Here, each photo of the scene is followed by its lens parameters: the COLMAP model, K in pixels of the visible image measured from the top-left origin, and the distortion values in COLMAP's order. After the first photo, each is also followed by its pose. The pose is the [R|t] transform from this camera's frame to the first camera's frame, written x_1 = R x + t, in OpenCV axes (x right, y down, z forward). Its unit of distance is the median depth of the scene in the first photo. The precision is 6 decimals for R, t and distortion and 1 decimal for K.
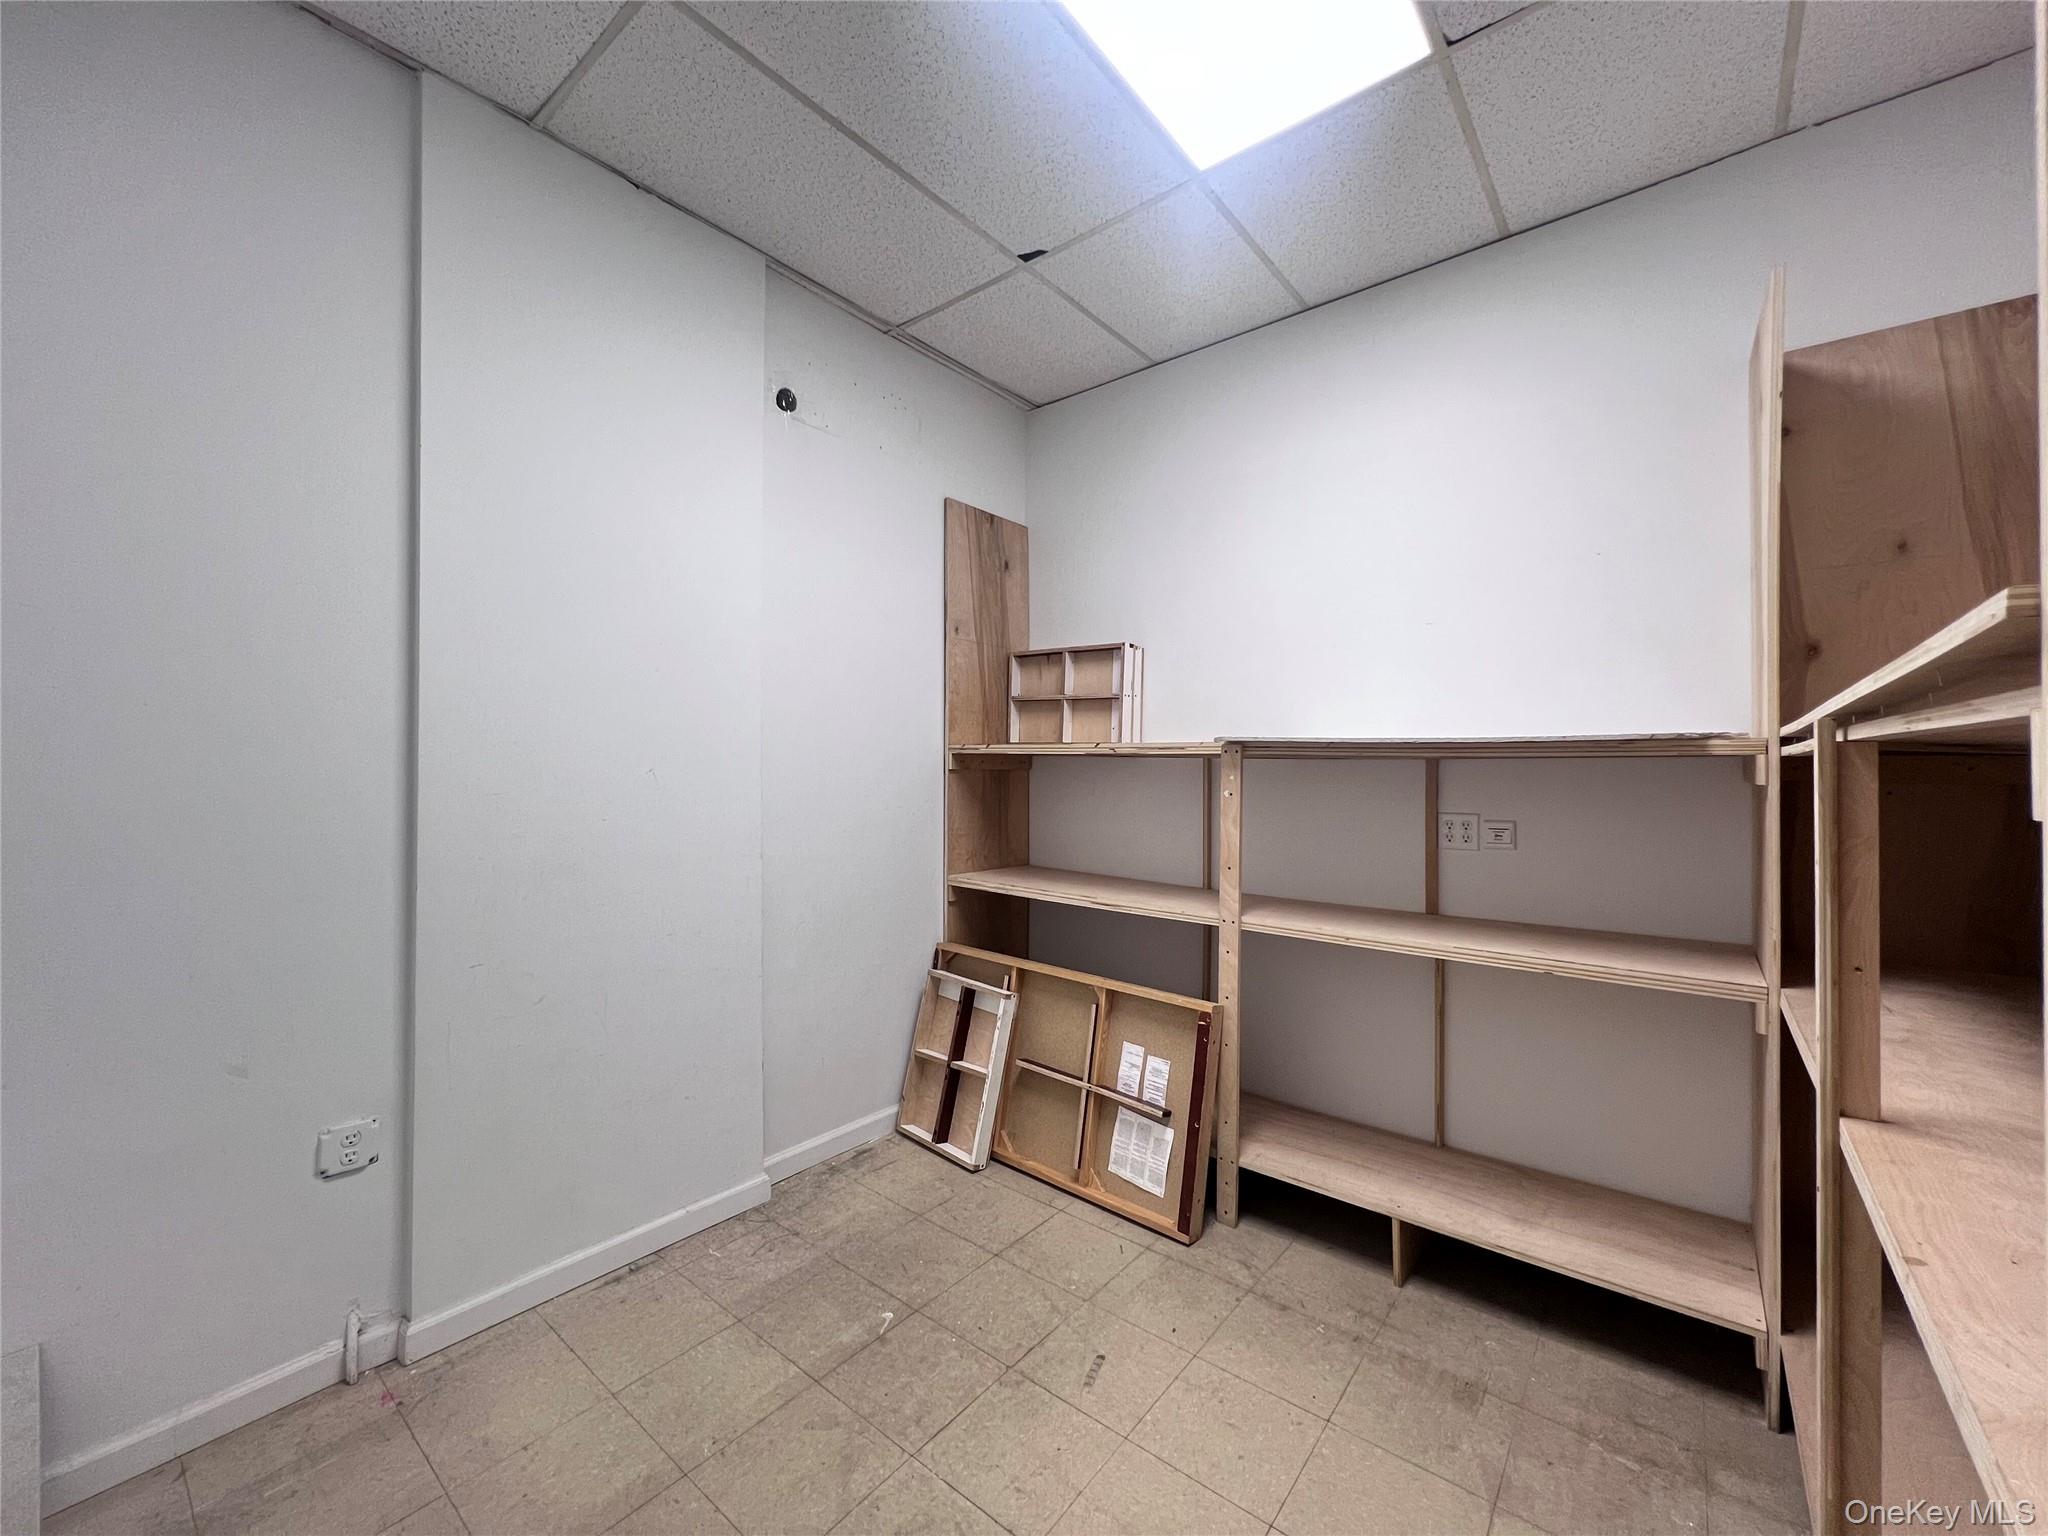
lens RADIAL K [[818.7, 0, 1018.0], [0, 818.7, 764.2], [0, 0, 1]] dist [-0.007275, 0.001482]
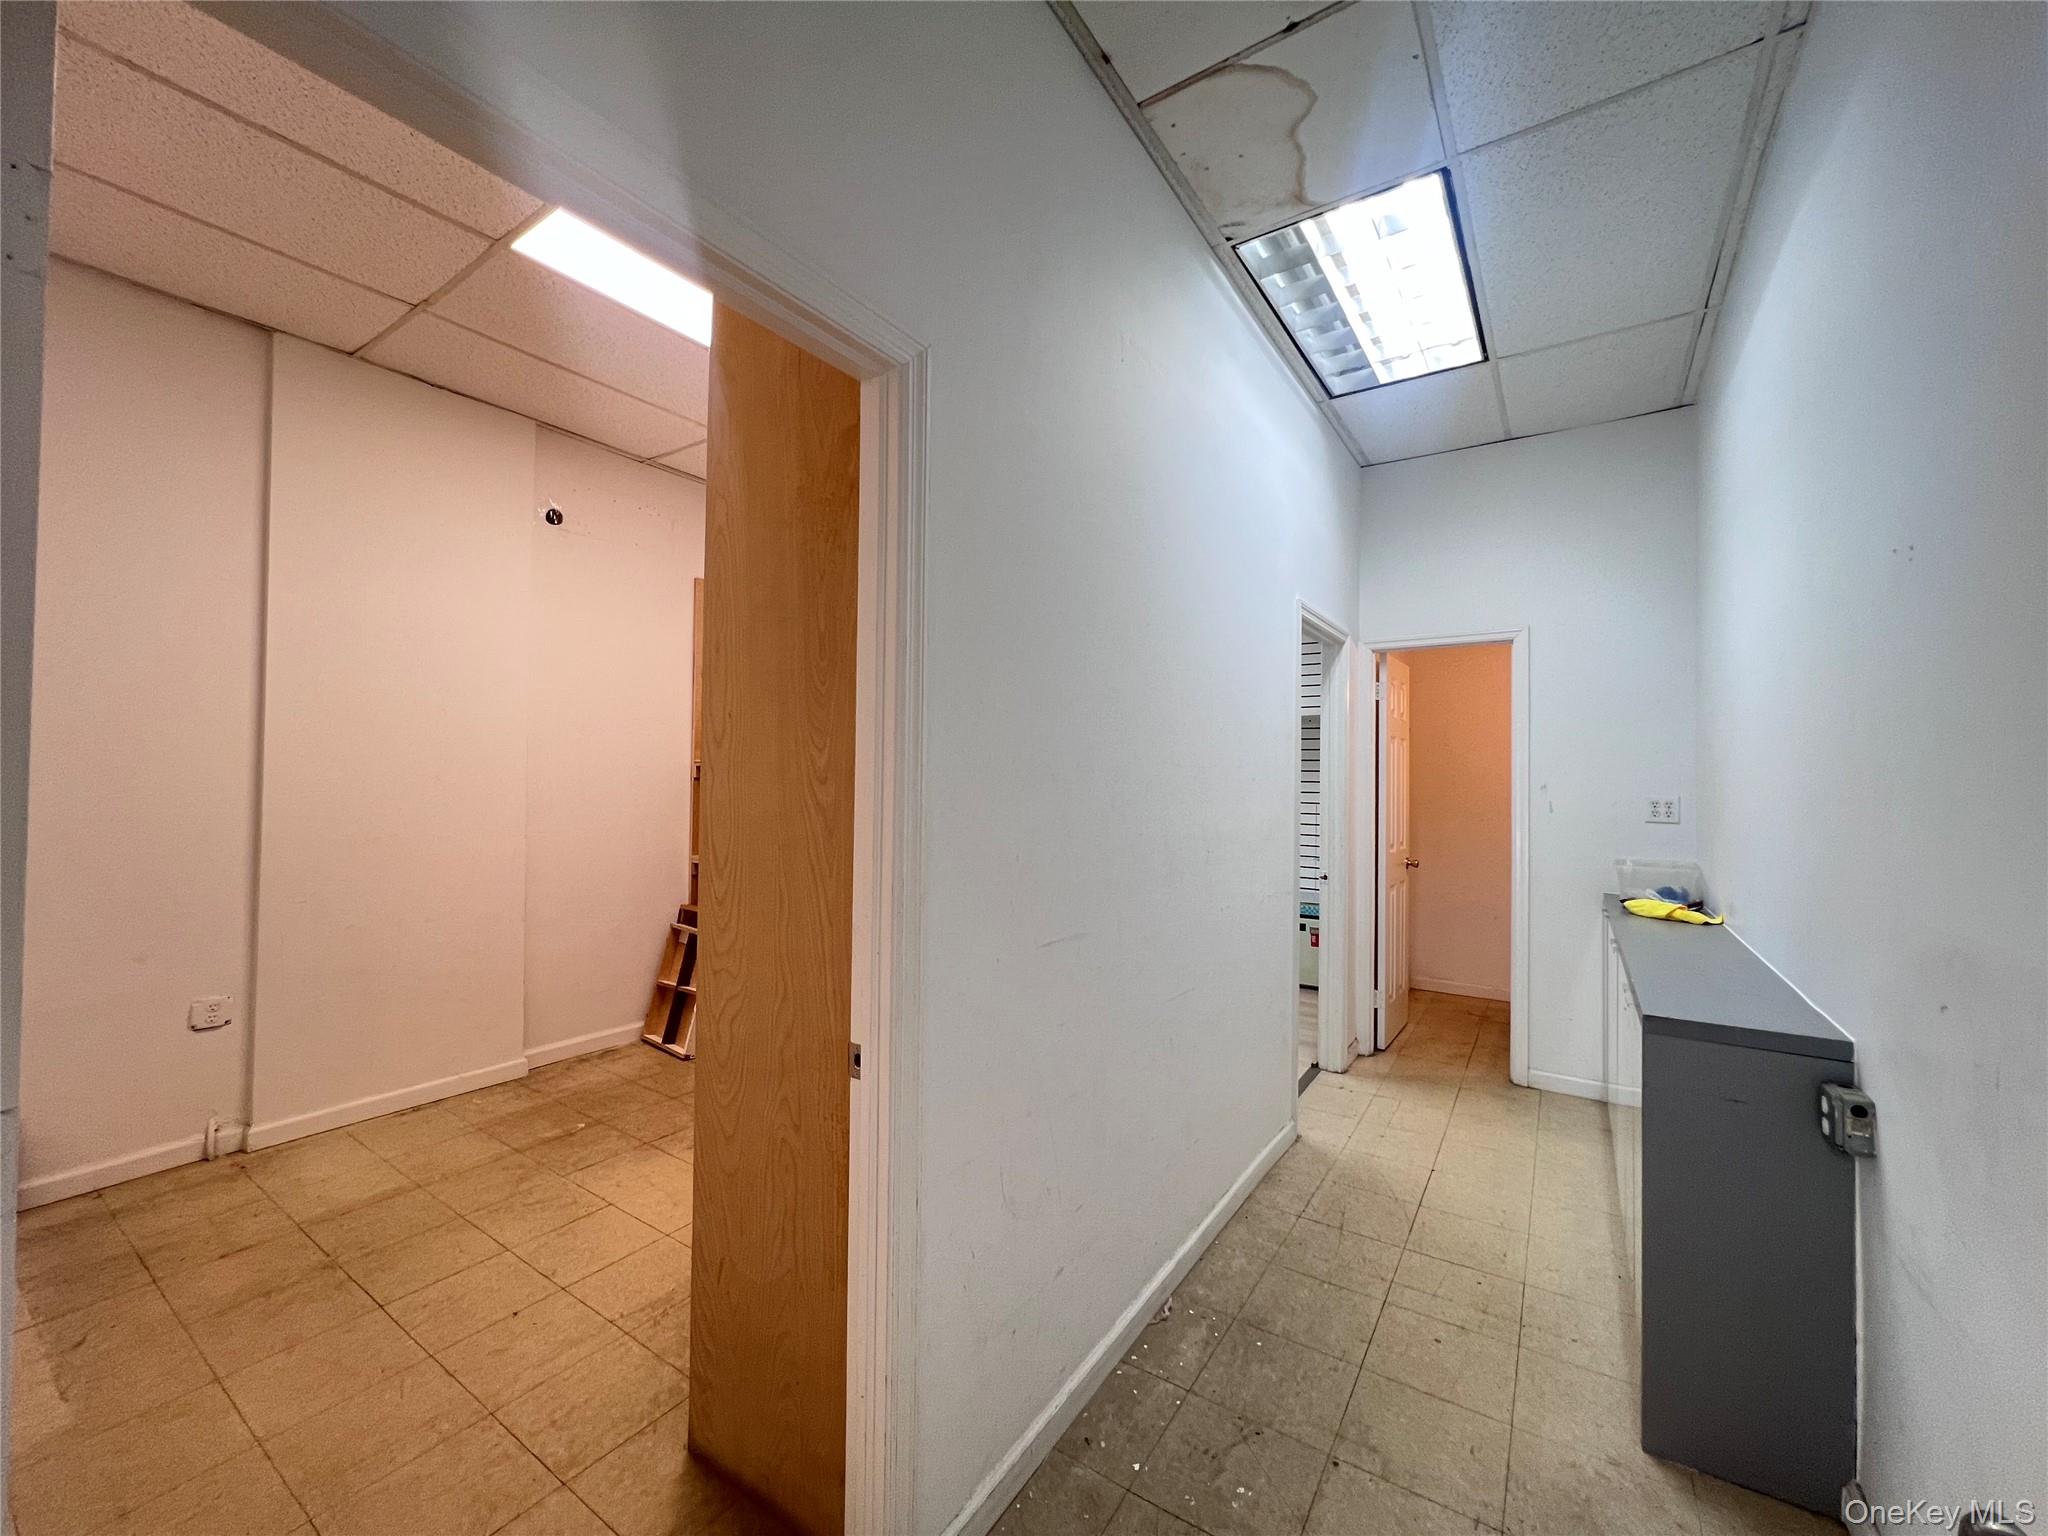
lens RADIAL K [[818.7, 0, 1024.5], [0, 818.7, 758.9], [0, 0, 1]] dist [-0.007275, 0.001482]
pose [[0.995110, 0.007342, 0.098505, 0.451691], [-0.006105, 0.999899, -0.012845, -0.014174], [-0.098589, 0.012180, 0.995054, -0.561495]]
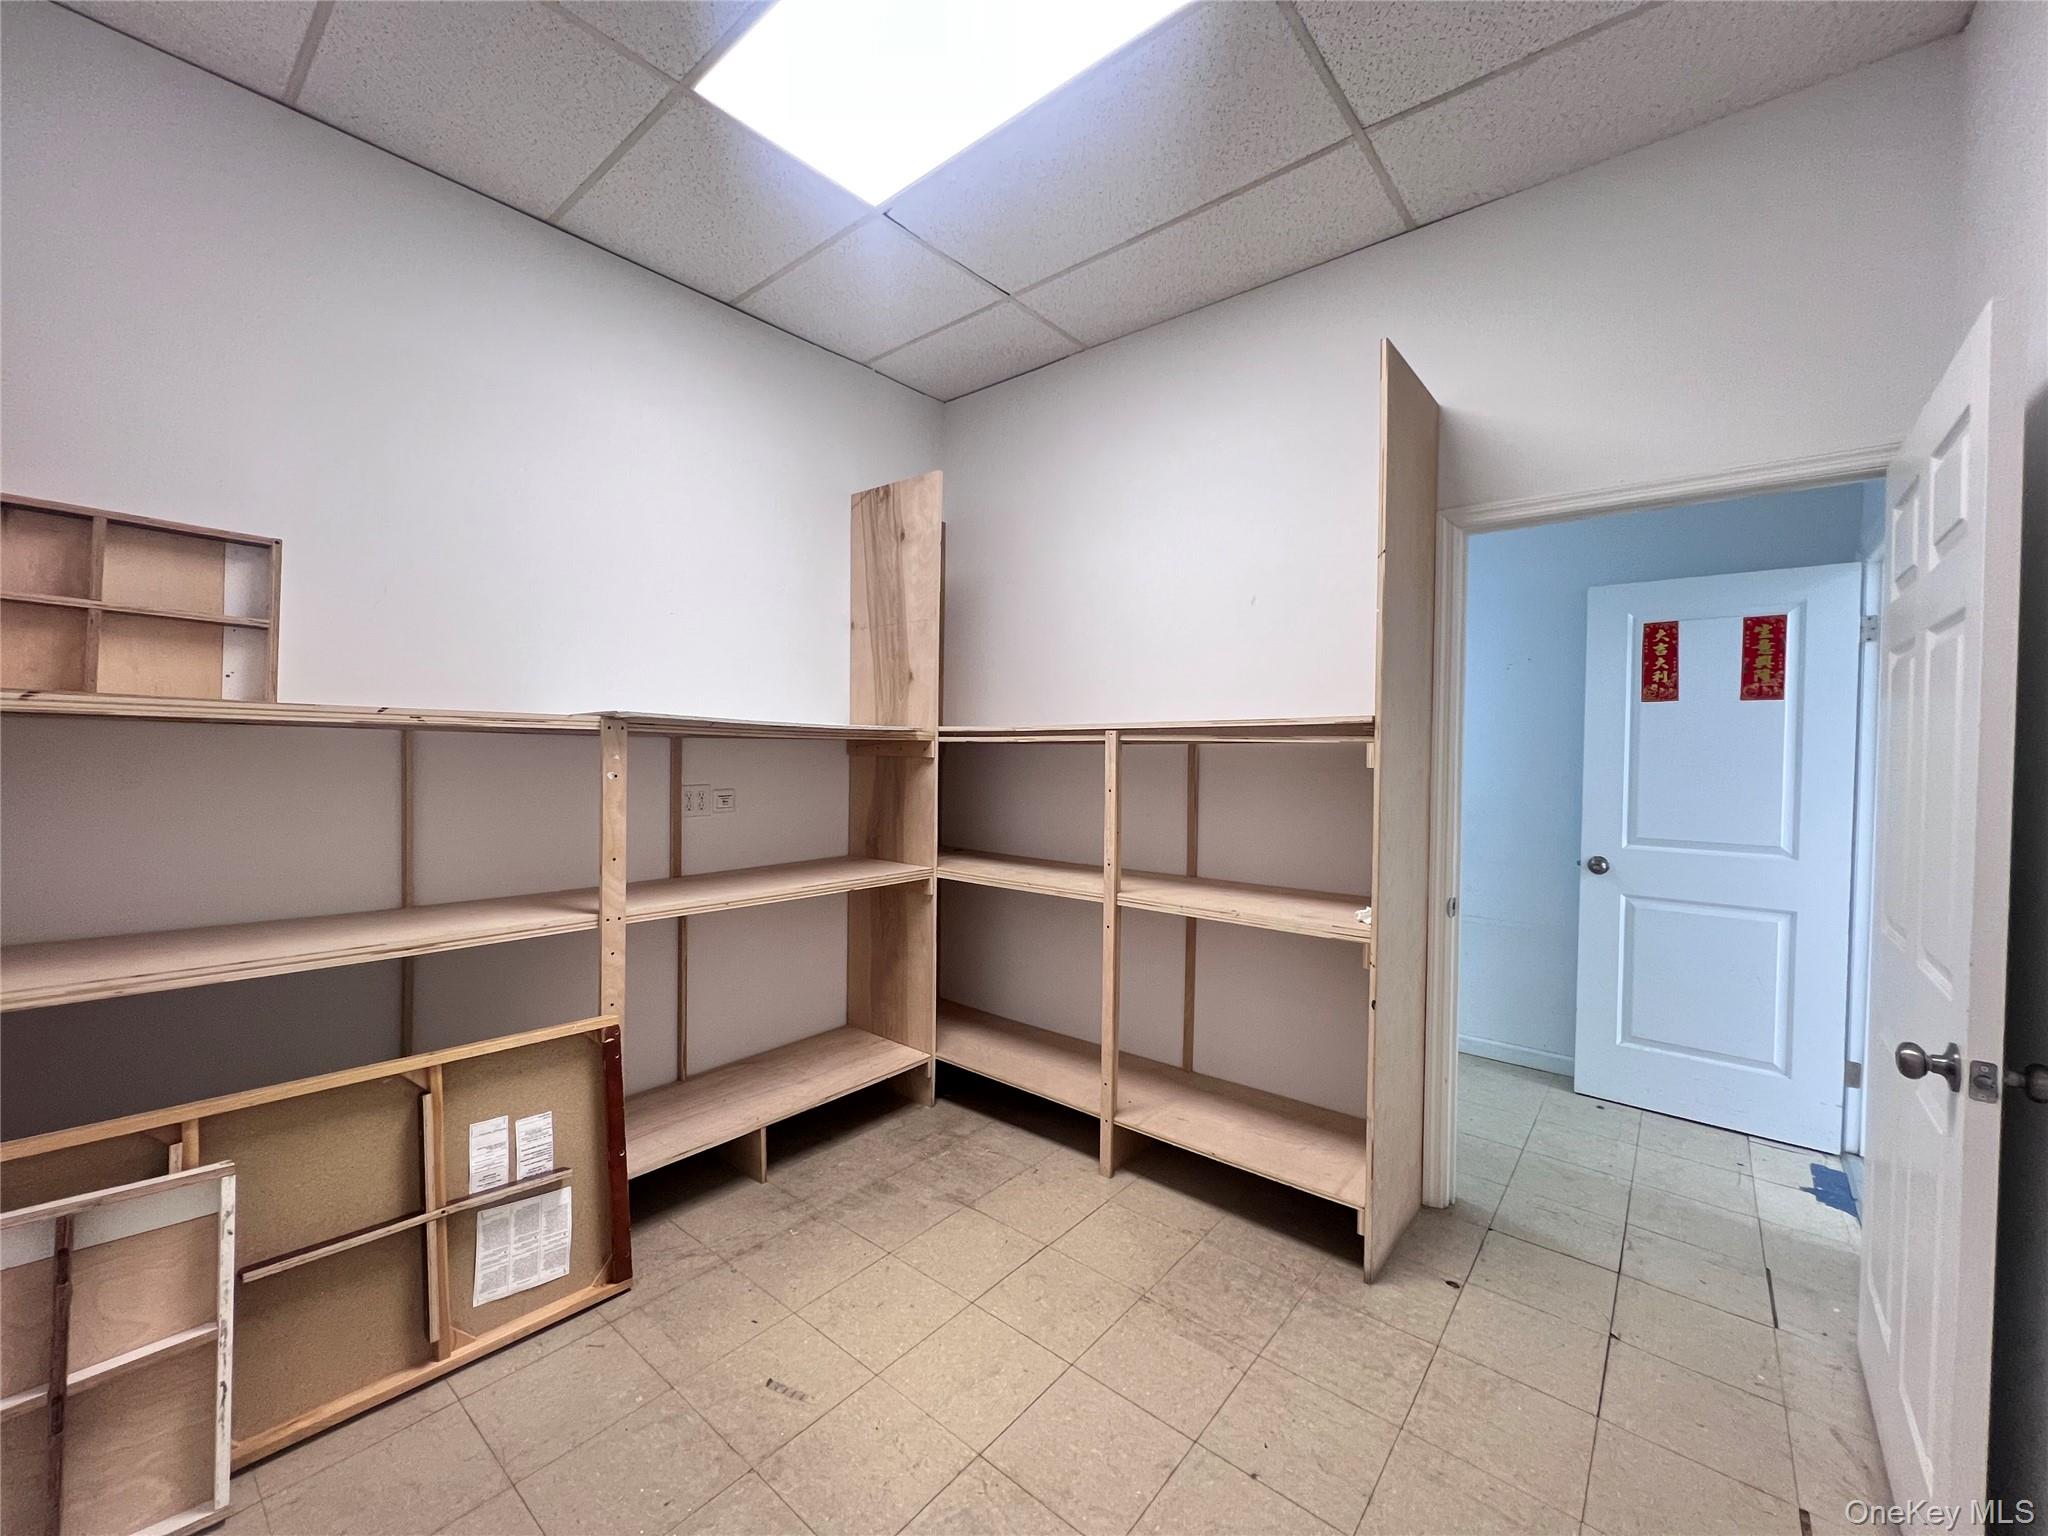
lens RADIAL K [[818.7, 0, 1022.1], [0, 818.7, 771.3], [0, 0, 1]] dist [-0.007275, 0.001482]
pose [[-0.001780, -0.032153, 0.999481, -0.641176], [-0.017394, 0.999333, 0.032117, -0.004406], [-0.999847, -0.017328, -0.002338, 0.576244]]
